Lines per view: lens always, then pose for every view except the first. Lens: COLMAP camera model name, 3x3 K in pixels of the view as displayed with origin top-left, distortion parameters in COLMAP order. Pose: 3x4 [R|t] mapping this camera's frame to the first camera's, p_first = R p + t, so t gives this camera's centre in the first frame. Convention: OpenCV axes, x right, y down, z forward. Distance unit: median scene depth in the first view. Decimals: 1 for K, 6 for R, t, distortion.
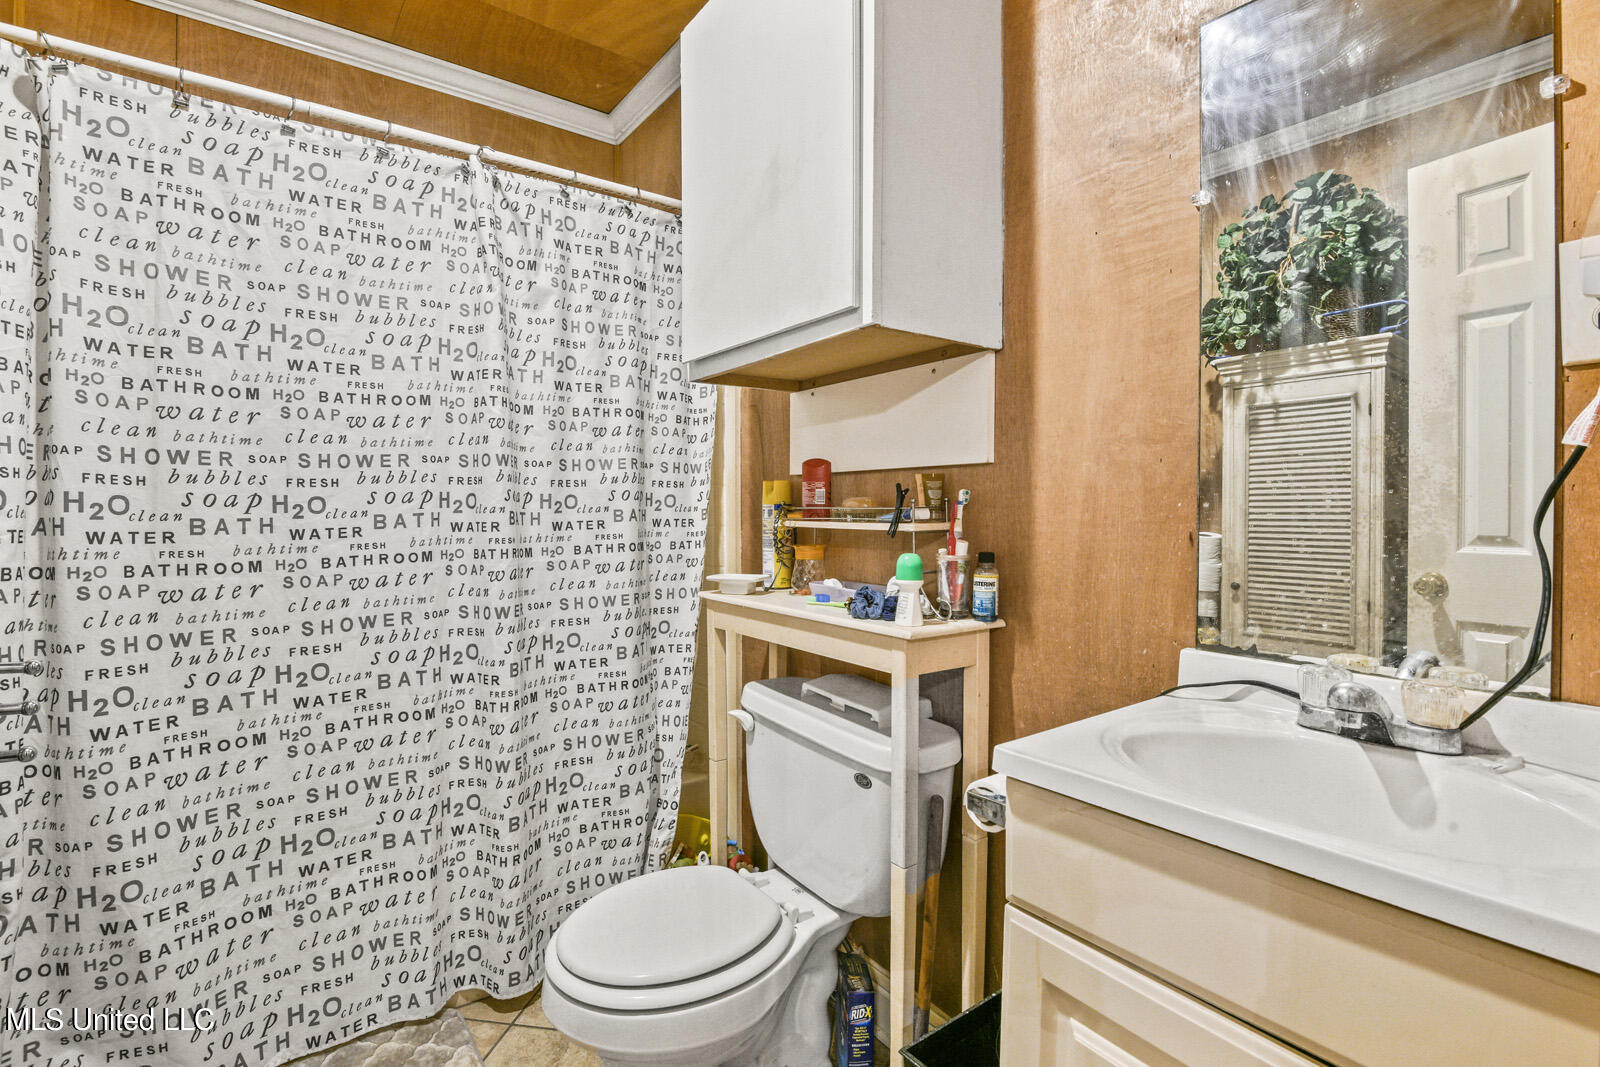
lens RADIAL K [[753.6, 0, 799.6], [0, 753.6, 518.5], [0, 0, 1]] dist [-0.004417, -0.000402]
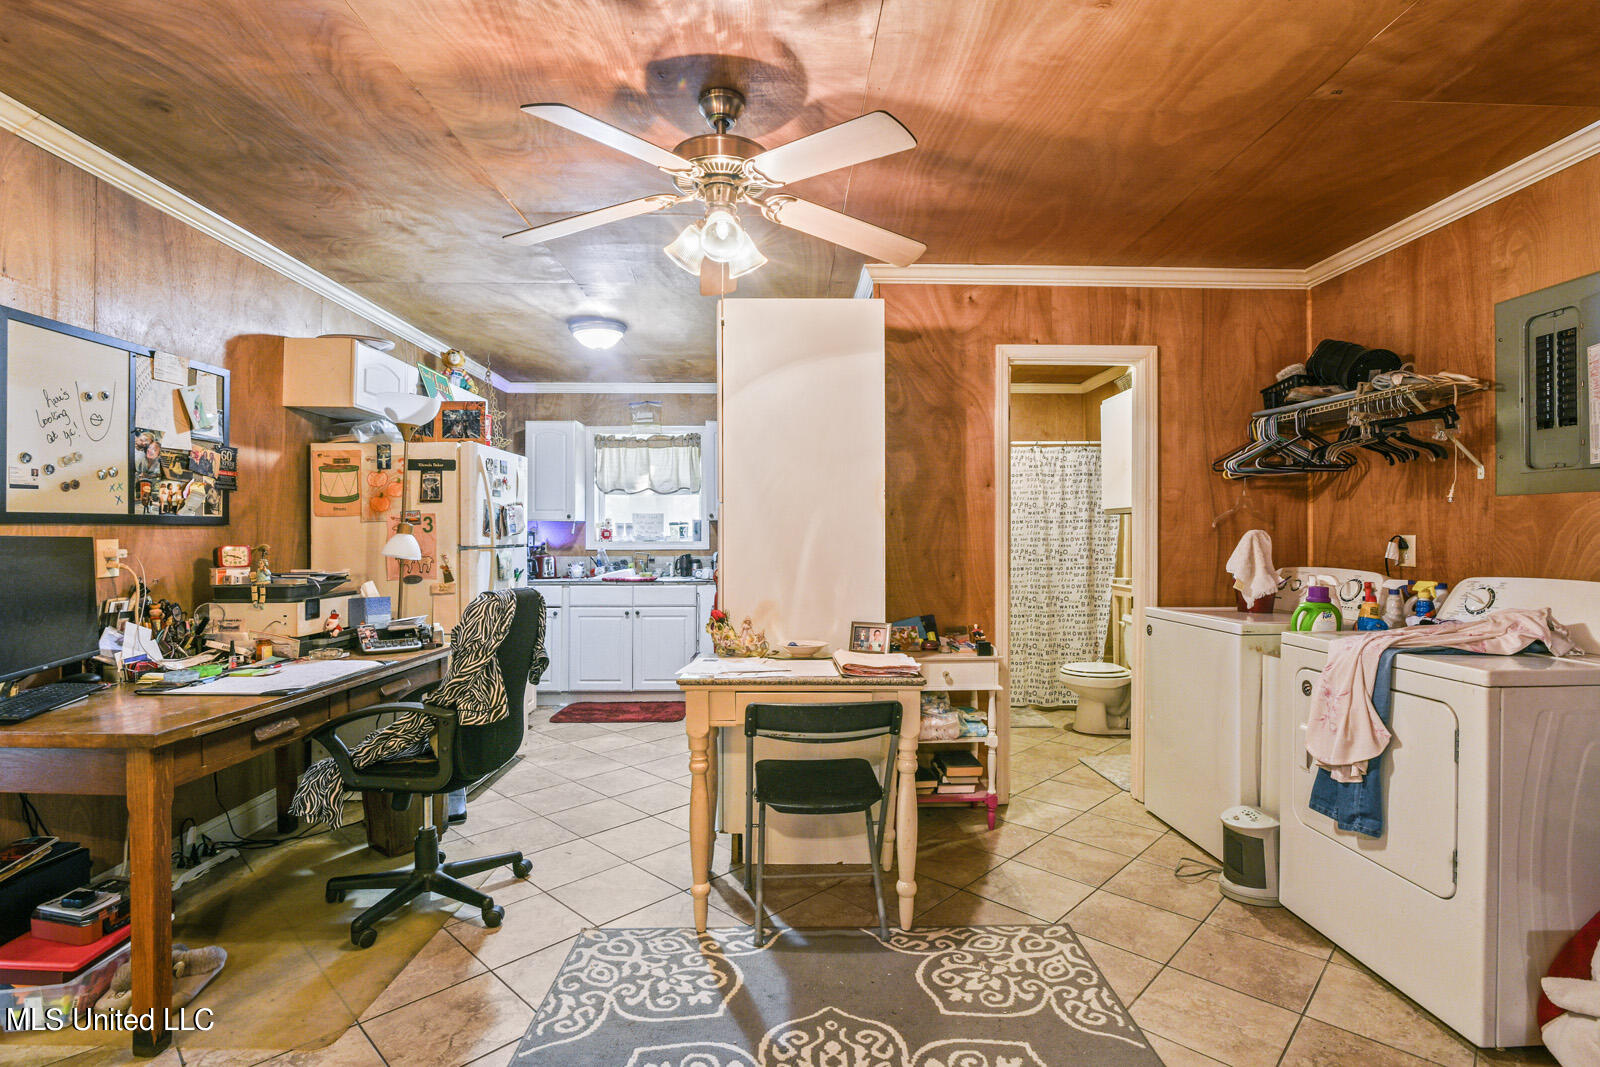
lens RADIAL K [[753.6, 0, 800.8], [0, 753.6, 538.2], [0, 0, 1]] dist [-0.004417, -0.000402]
pose [[0.814378, -0.004584, -0.580316, 0.569511], [-0.004924, 0.999878, -0.014808, -0.027472], [0.580313, 0.014917, 0.814257, -2.020892]]
